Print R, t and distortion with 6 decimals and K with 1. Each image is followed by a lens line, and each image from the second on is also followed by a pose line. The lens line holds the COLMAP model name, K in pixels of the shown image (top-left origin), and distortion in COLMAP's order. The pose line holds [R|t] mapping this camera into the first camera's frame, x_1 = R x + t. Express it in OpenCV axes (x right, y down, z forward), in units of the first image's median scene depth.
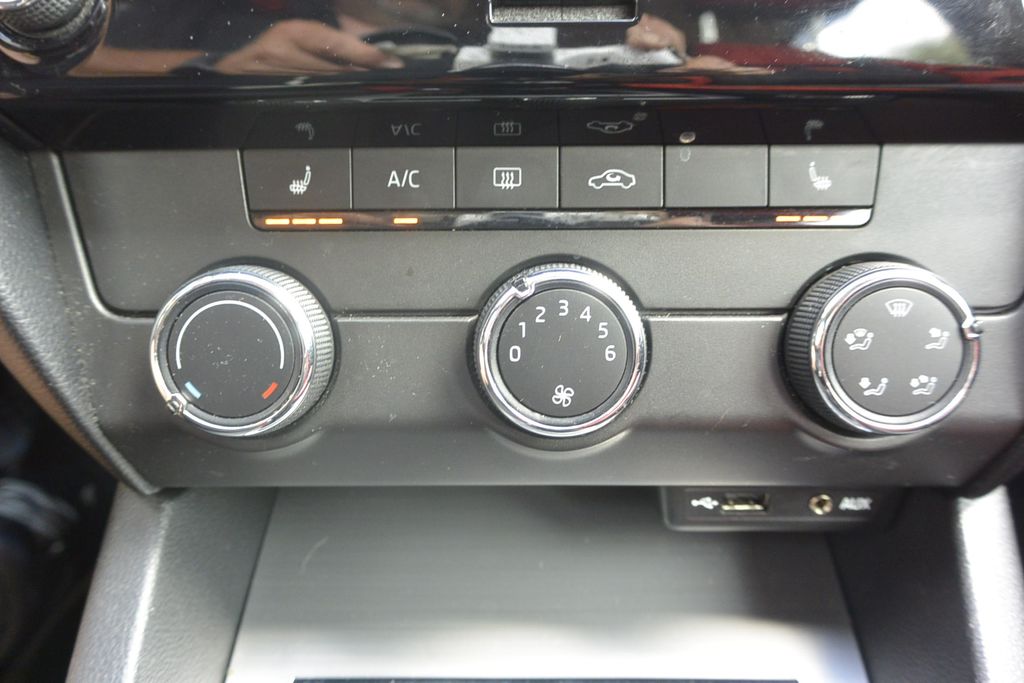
lens RADIAL K [[781.8, 0, 511.1], [0, 781.8, 333.7], [0, 0, 1]] dist [-0.007204, 0.016875]
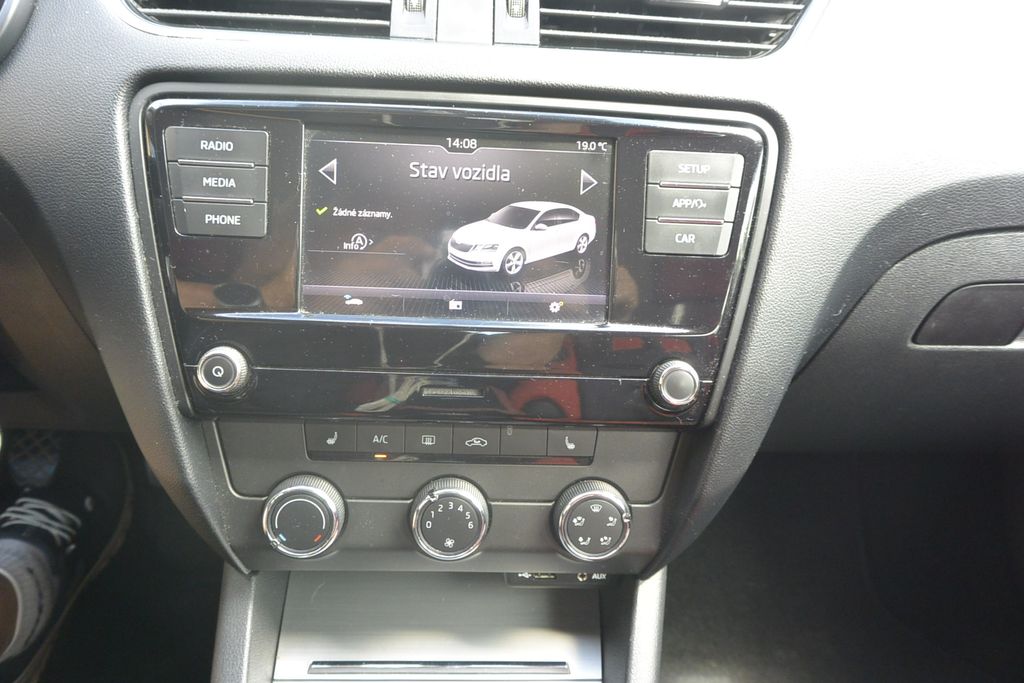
lens RADIAL K [[781.8, 0, 513.0], [0, 781.8, 341.7], [0, 0, 1]] dist [-0.007204, 0.016875]
pose [[0.995617, 0.035785, 0.086408, 0.032002], [-0.040254, 0.997911, 0.050538, -0.594009], [-0.084419, -0.053794, 0.994977, -1.179740]]
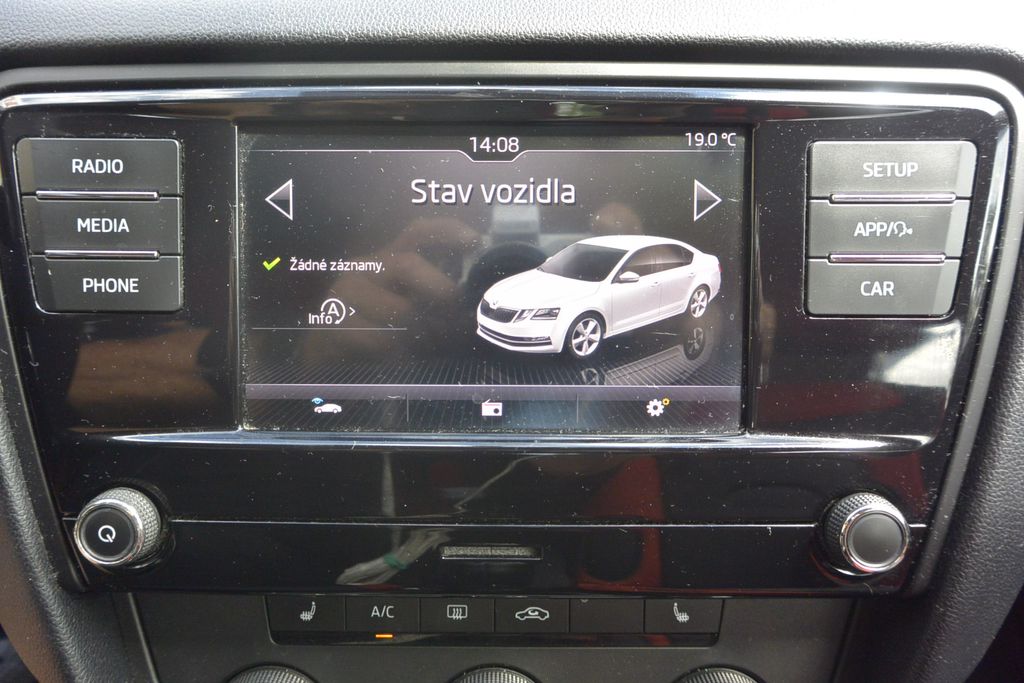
lens RADIAL K [[781.8, 0, 511.8], [0, 781.8, 339.1], [0, 0, 1]] dist [-0.007204, 0.016875]
pose [[0.999880, 0.009391, 0.012335, 0.070798], [-0.009863, 0.999197, 0.038842, -0.740424], [-0.011960, -0.038959, 0.999169, -0.373534]]
